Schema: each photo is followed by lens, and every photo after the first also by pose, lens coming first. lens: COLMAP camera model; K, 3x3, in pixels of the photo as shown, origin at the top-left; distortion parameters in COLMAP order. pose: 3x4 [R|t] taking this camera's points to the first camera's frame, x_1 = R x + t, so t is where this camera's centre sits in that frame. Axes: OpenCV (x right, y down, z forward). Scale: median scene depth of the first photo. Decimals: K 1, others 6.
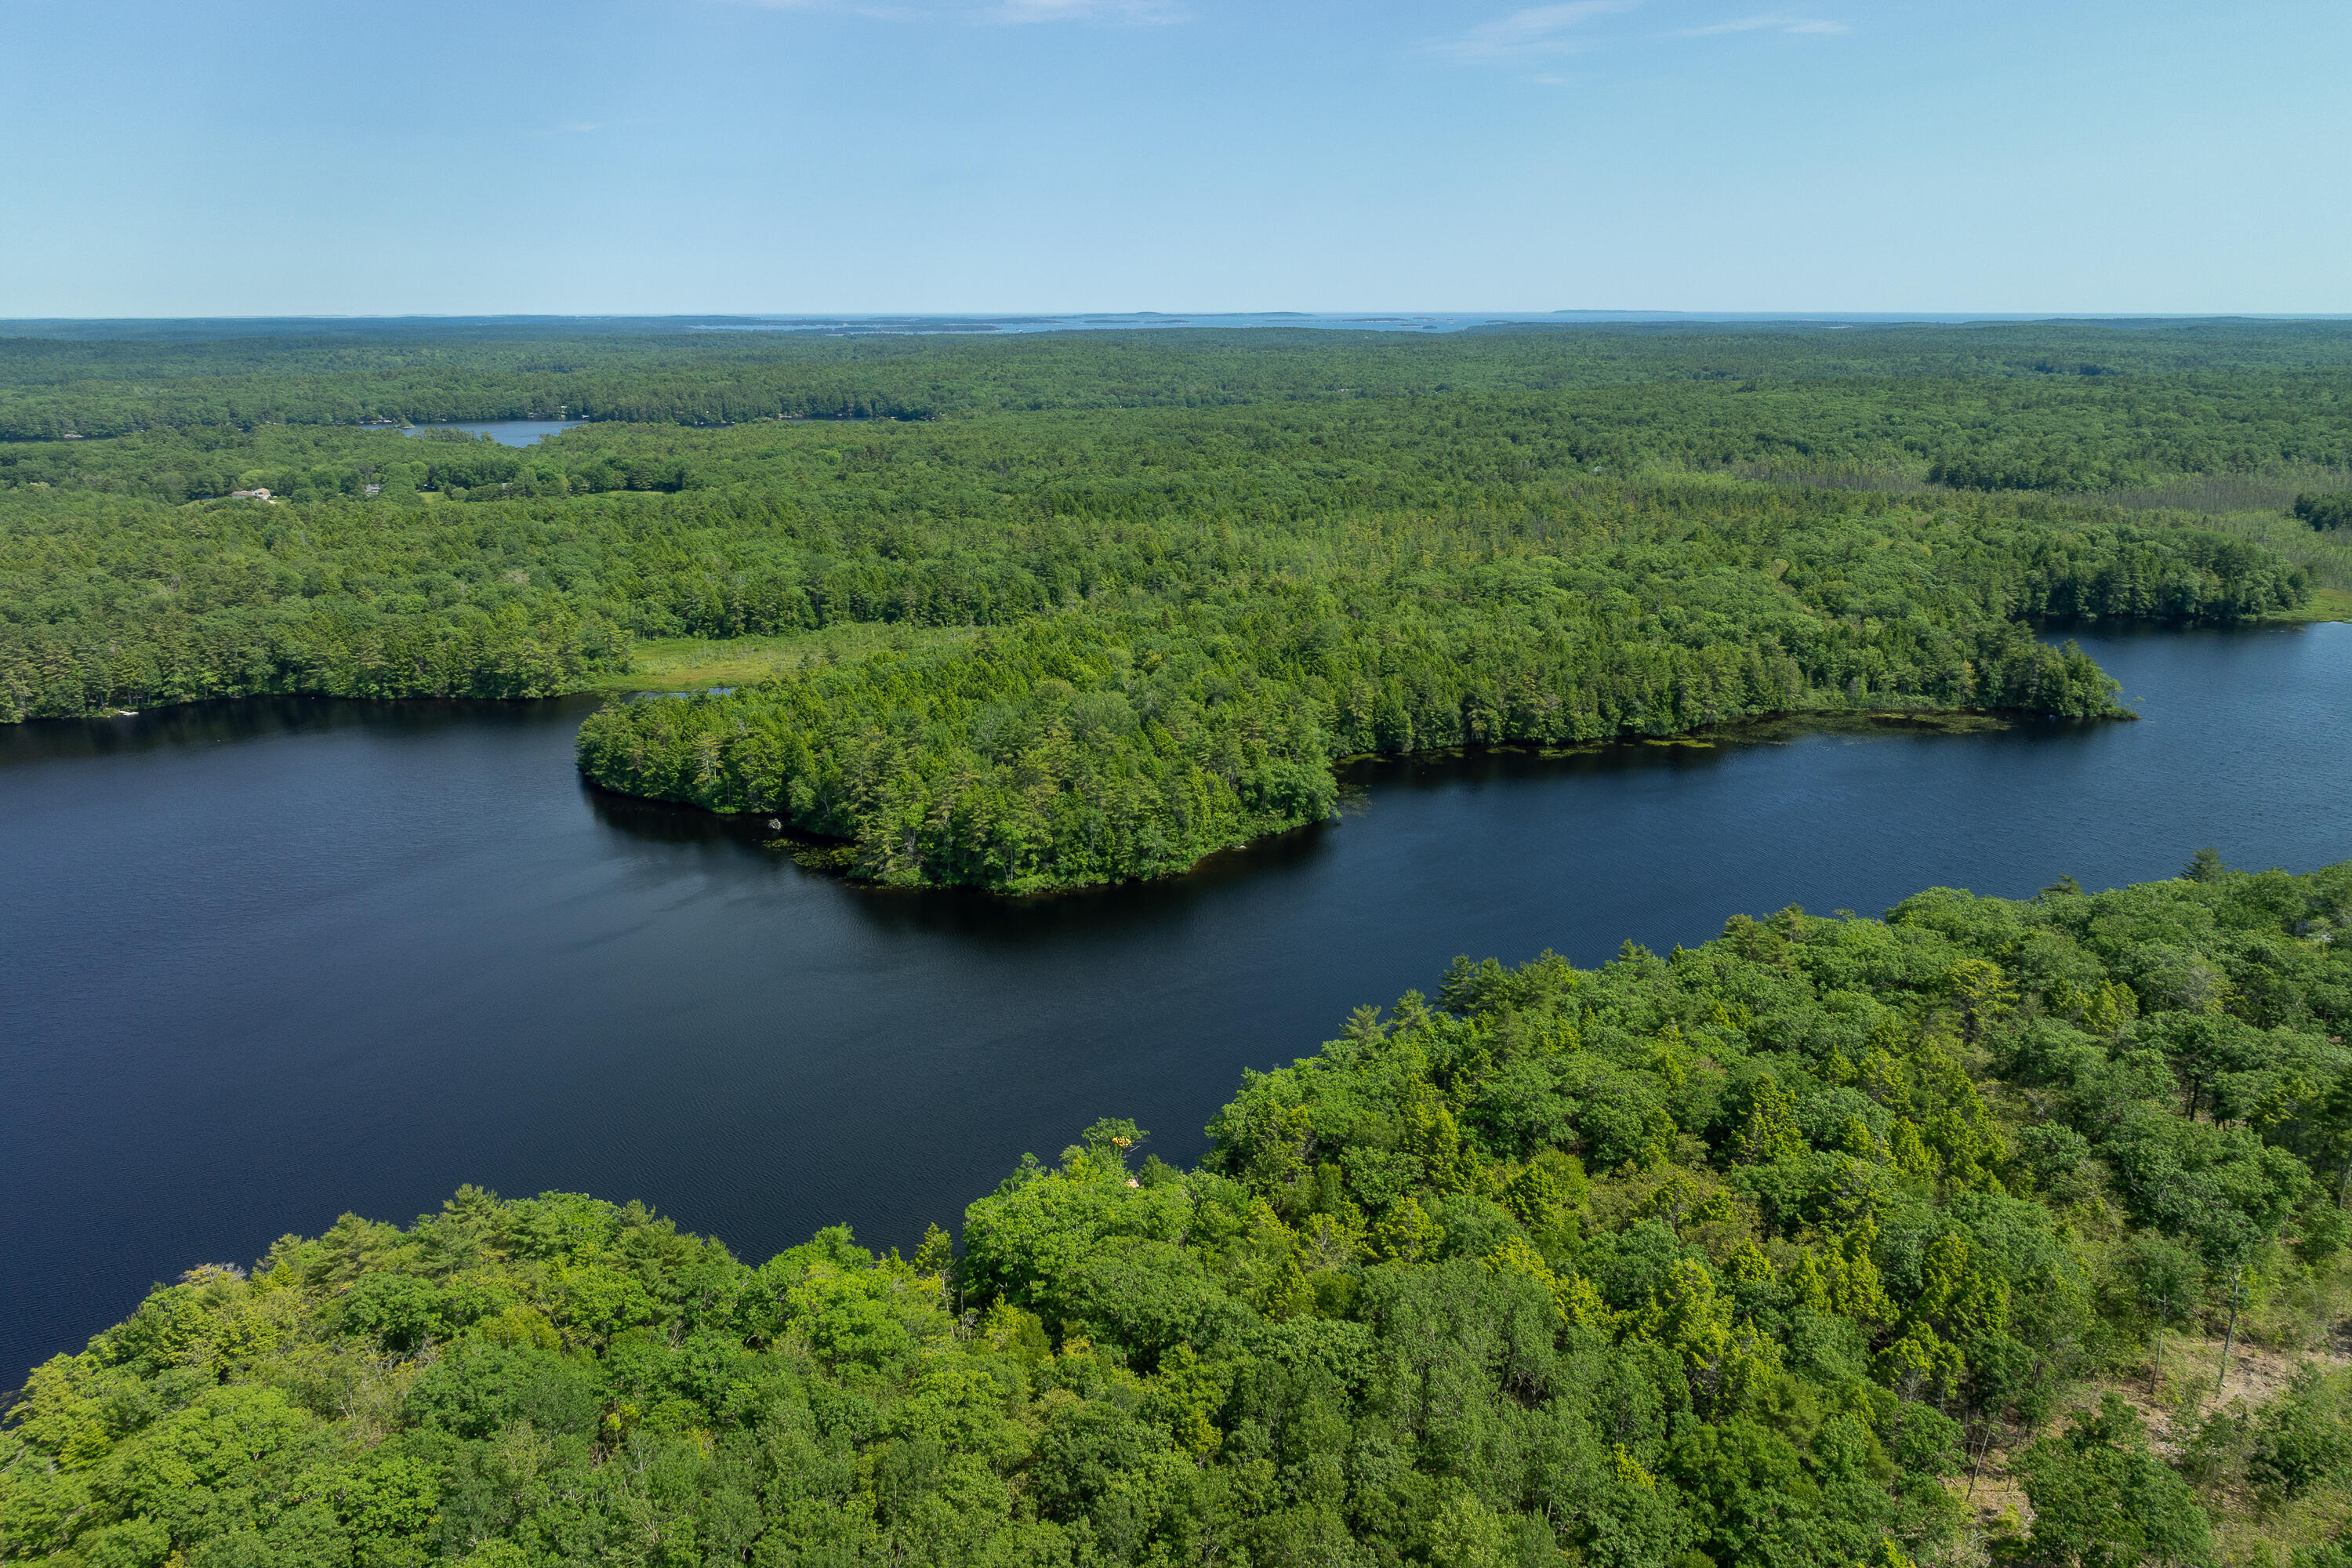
lens RADIAL K [[1618.2, 0, 1176.0], [0, 1618.2, 784.0], [0, 0, 1]] dist [-0.000964, -0.002358]
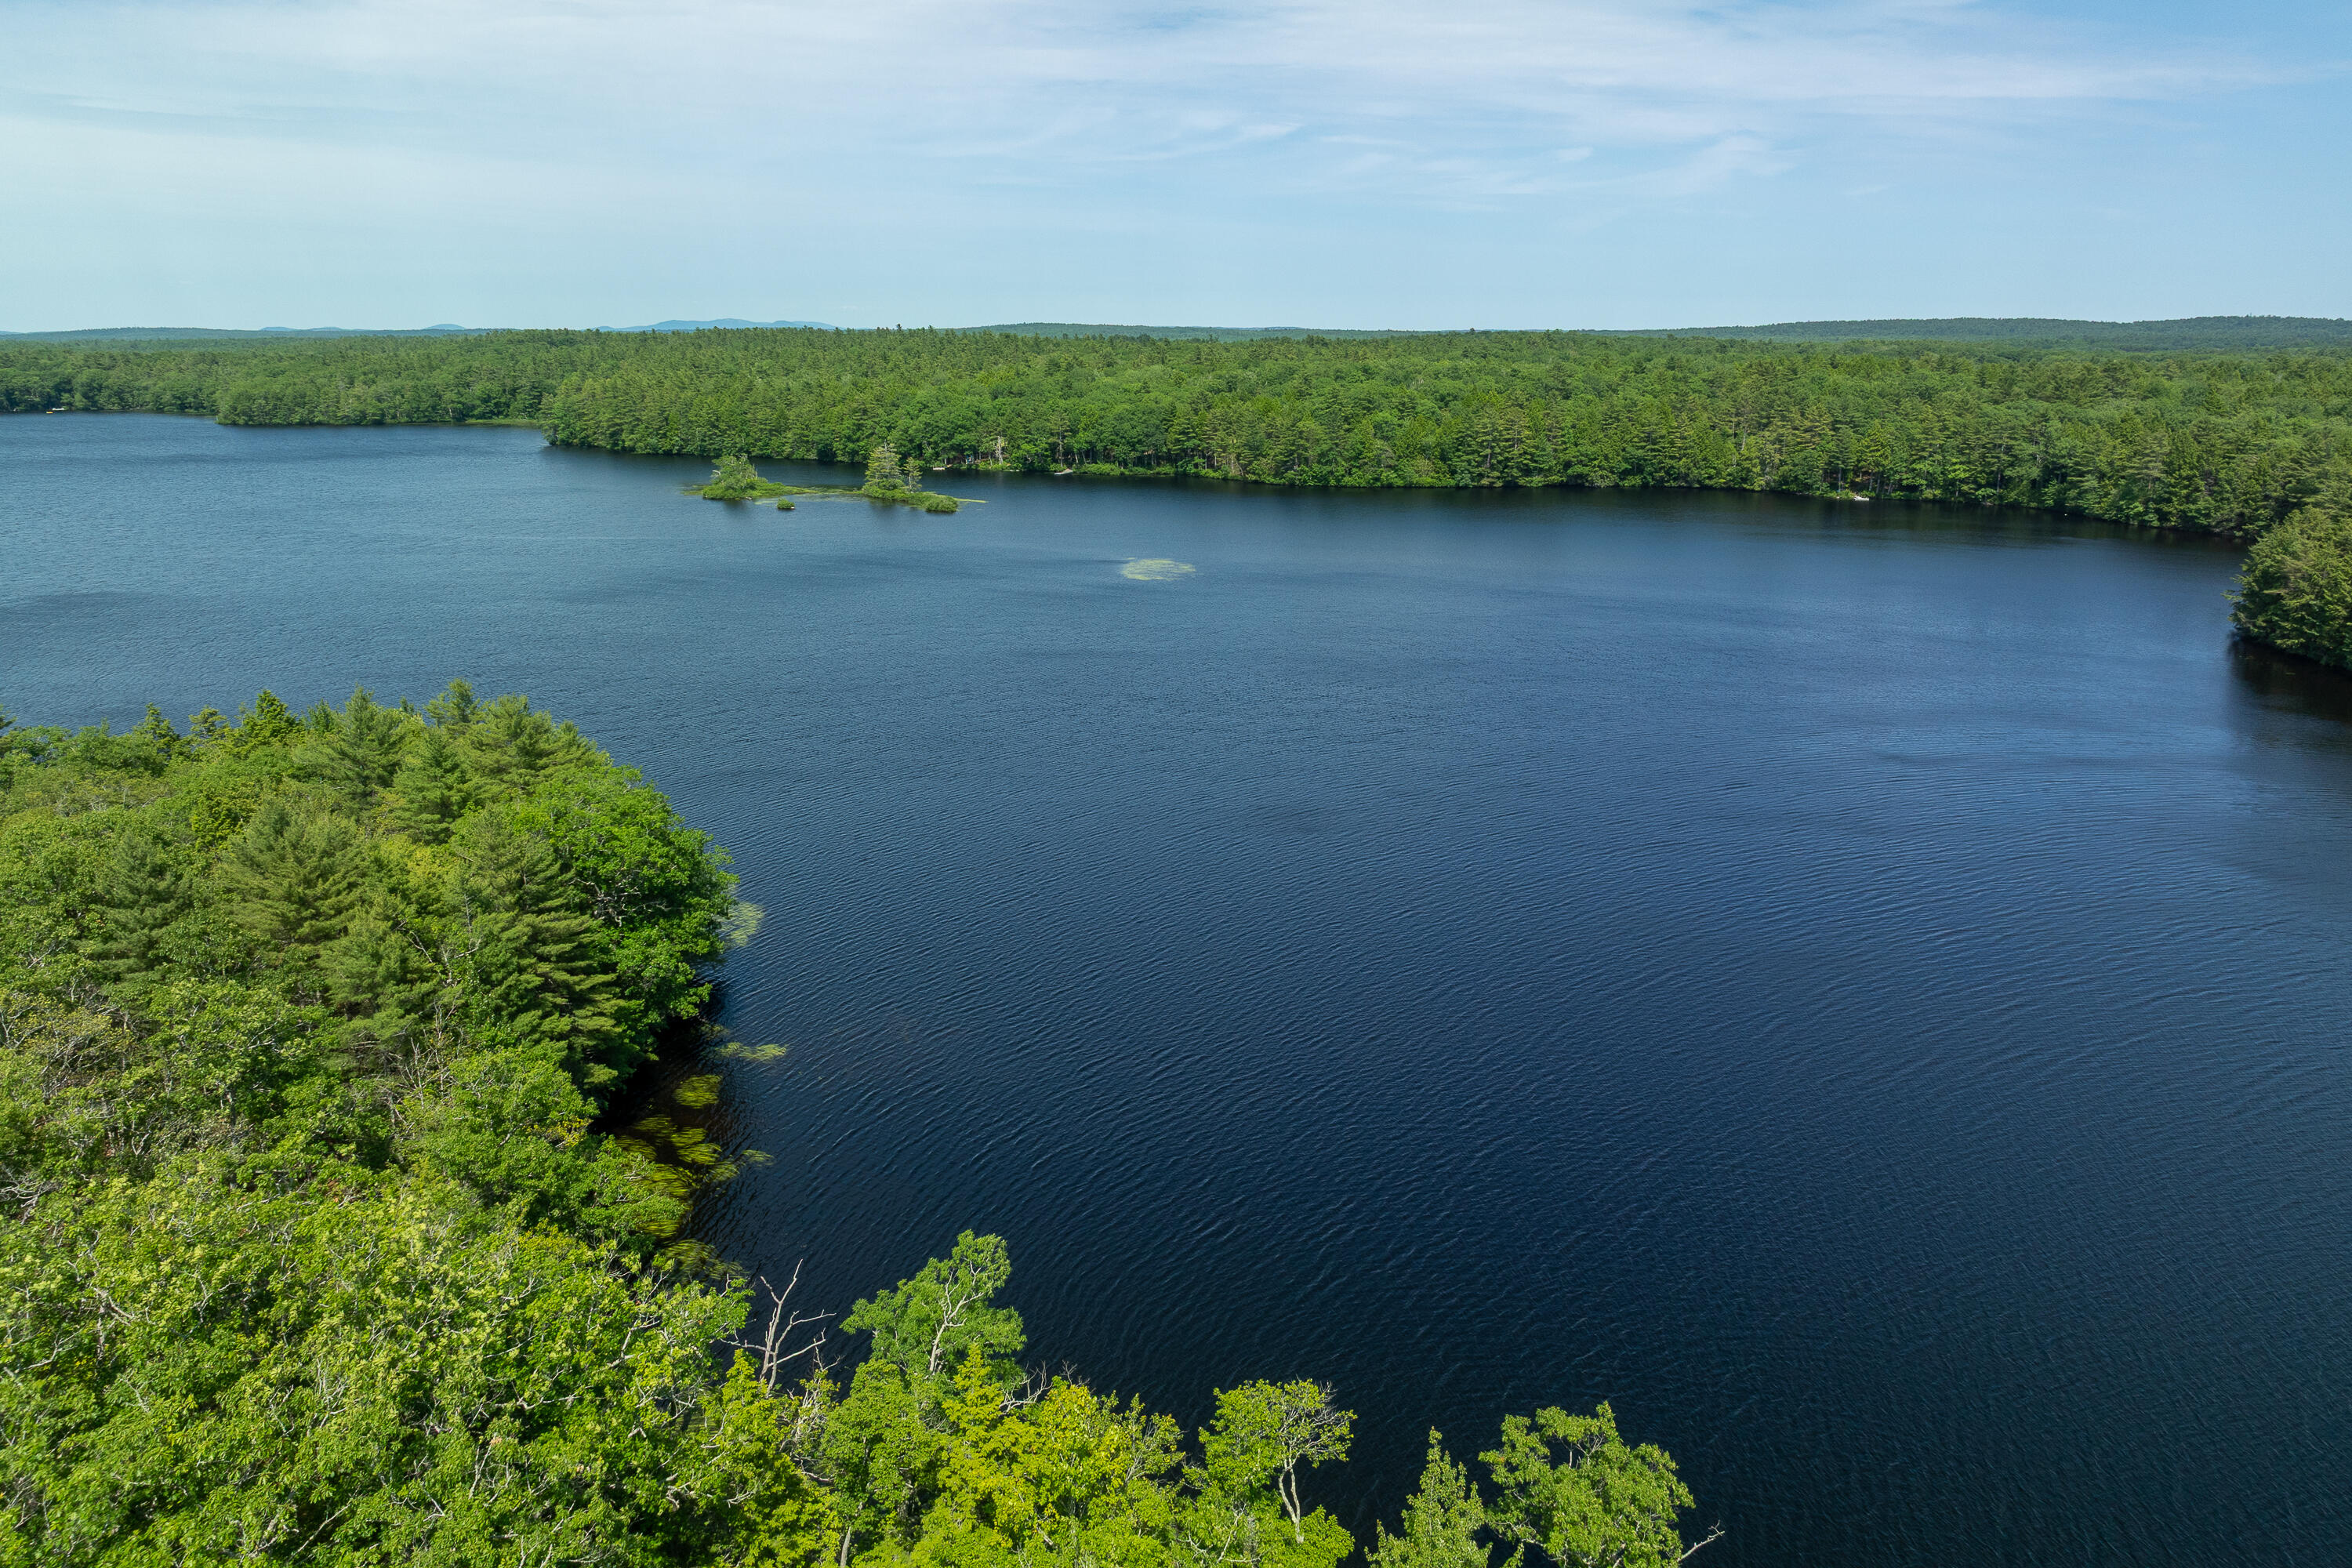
lens RADIAL K [[1622.0, 0, 1174.6], [0, 1622.0, 733.3], [0, 0, 1]] dist [0.017776, -0.038117]
pose [[0.321558, 0.230621, -0.918376, 0.049313], [-0.267099, 0.952592, 0.145692, 0.045304], [0.908438, 0.198449, 0.367912, 0.378264]]
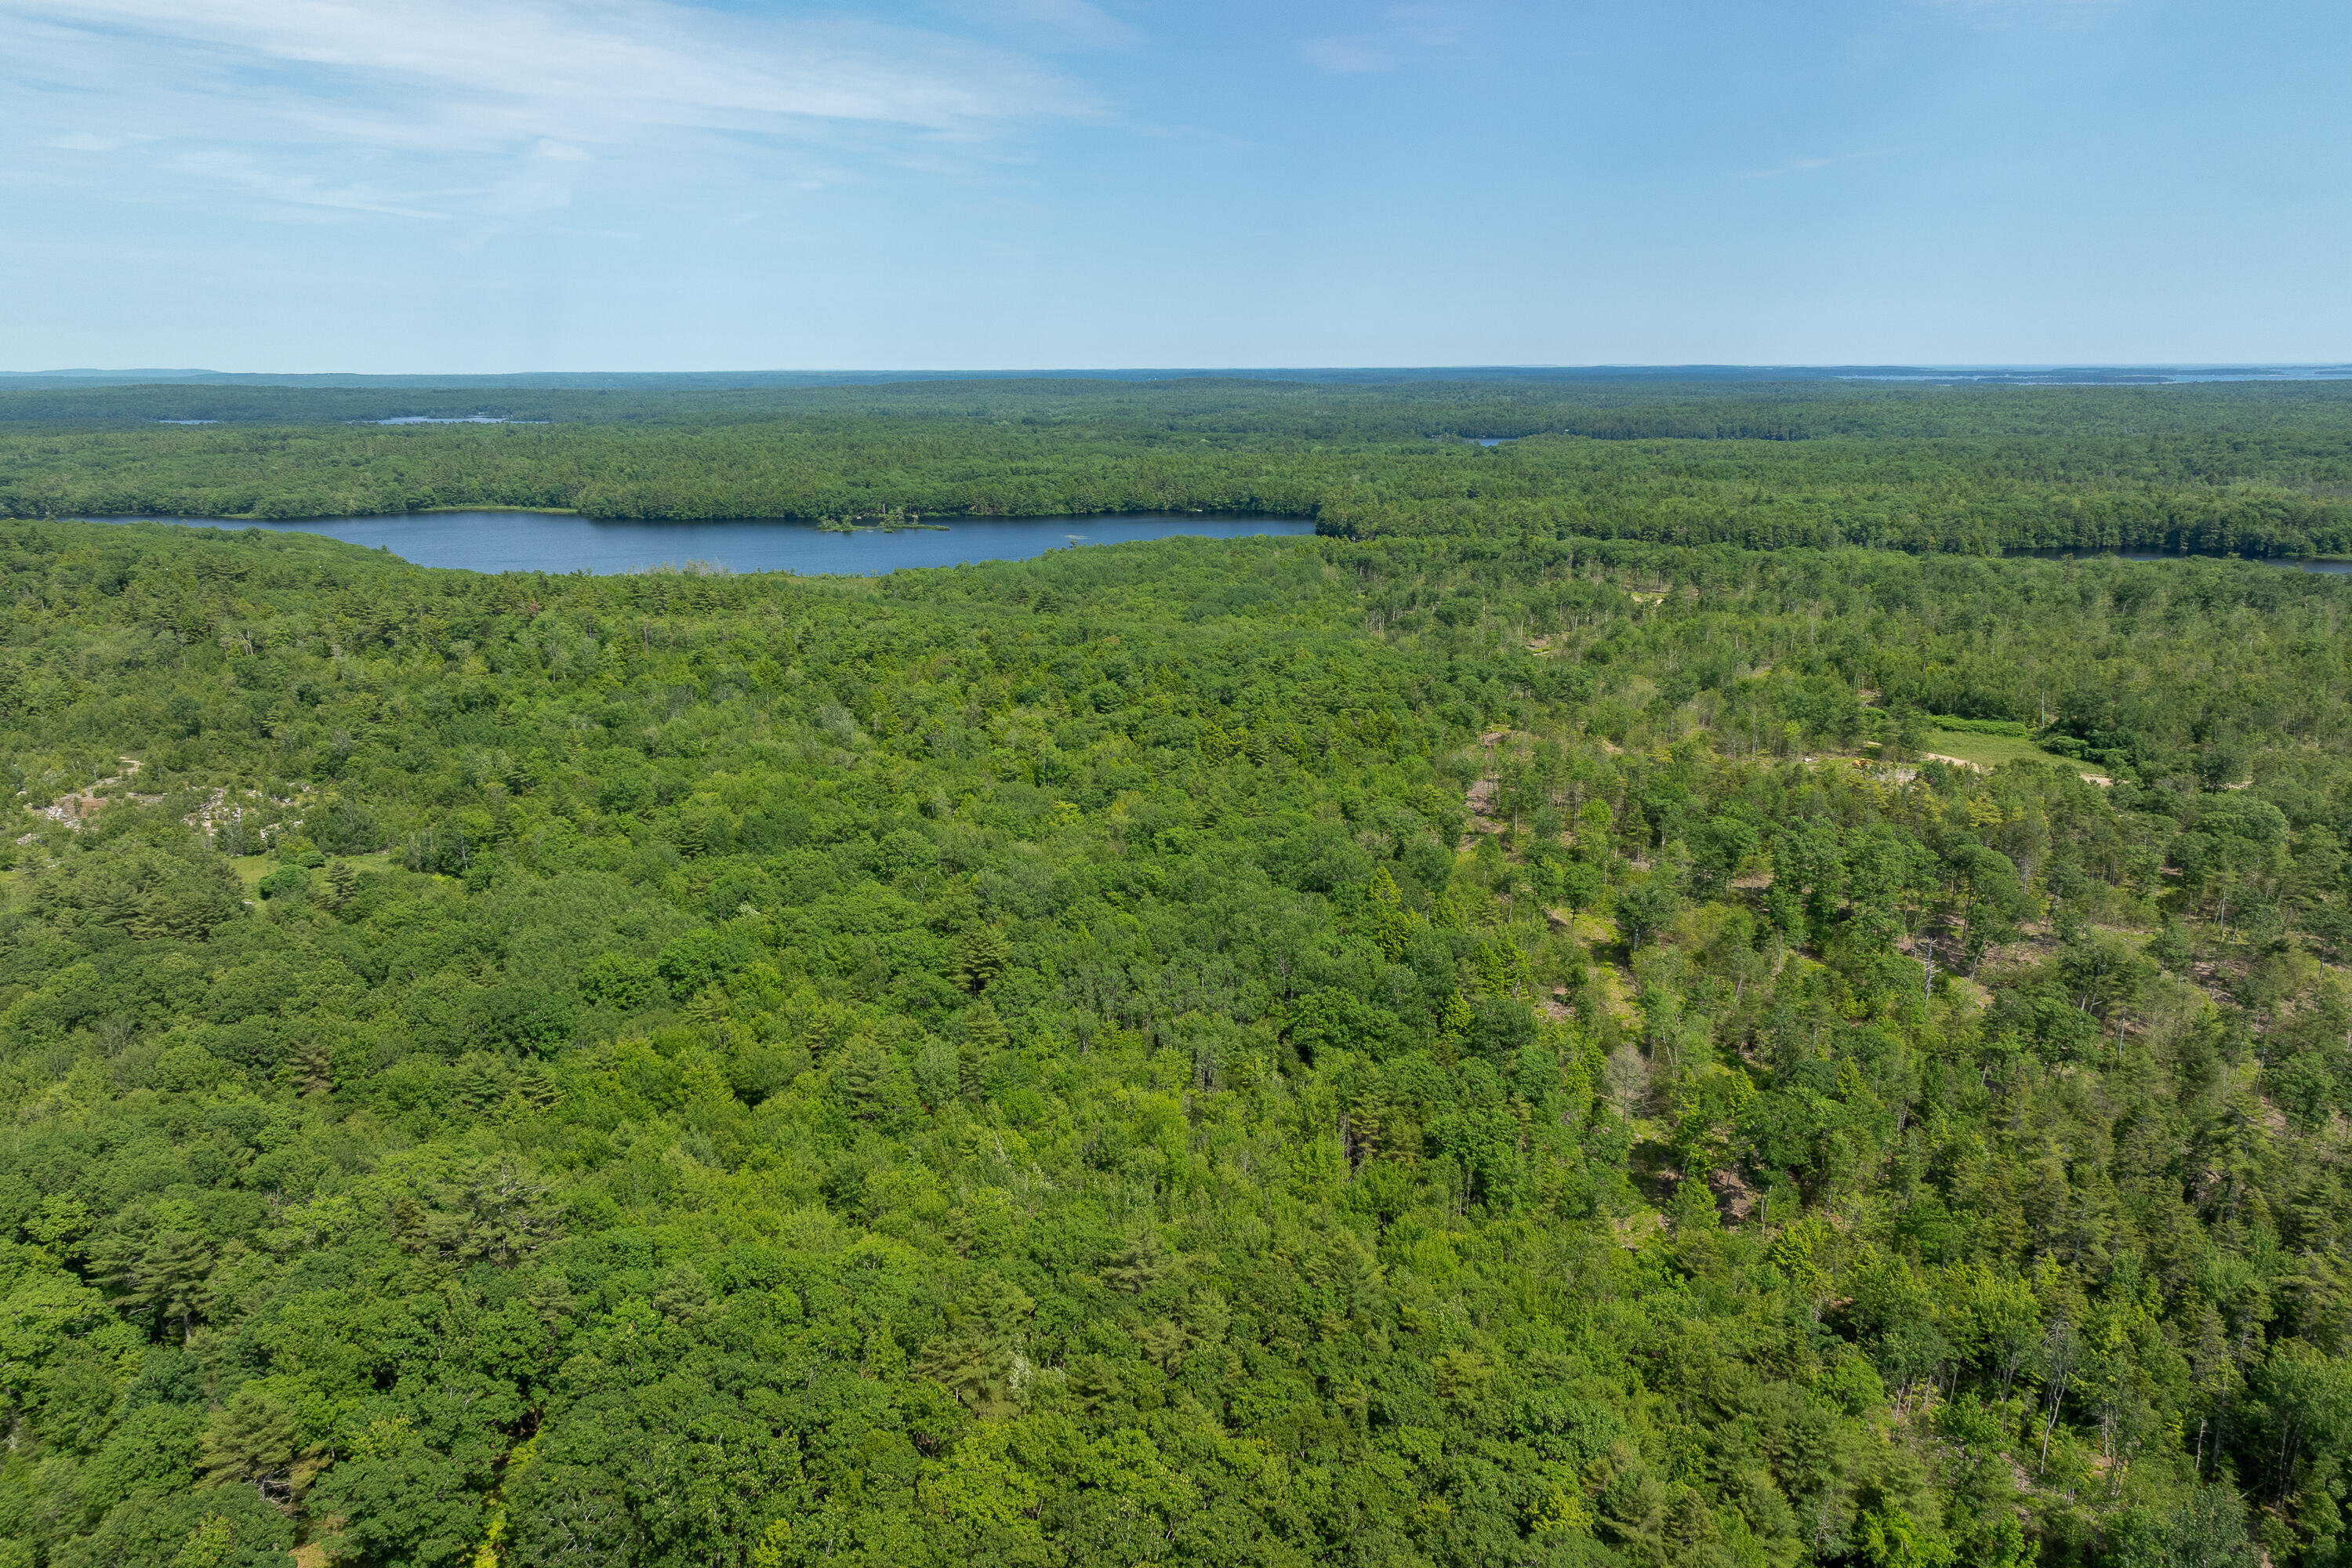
lens RADIAL K [[1636.3, 0, 1171.6], [0, 1636.3, 752.1], [0, 0, 1]] dist [-0.006598, 0.000052]
pose [[0.773771, 0.145145, -0.616613, 1.040109], [-0.175568, 0.984401, 0.011404, 0.325706], [0.608649, 0.099434, 0.787184, -1.116476]]
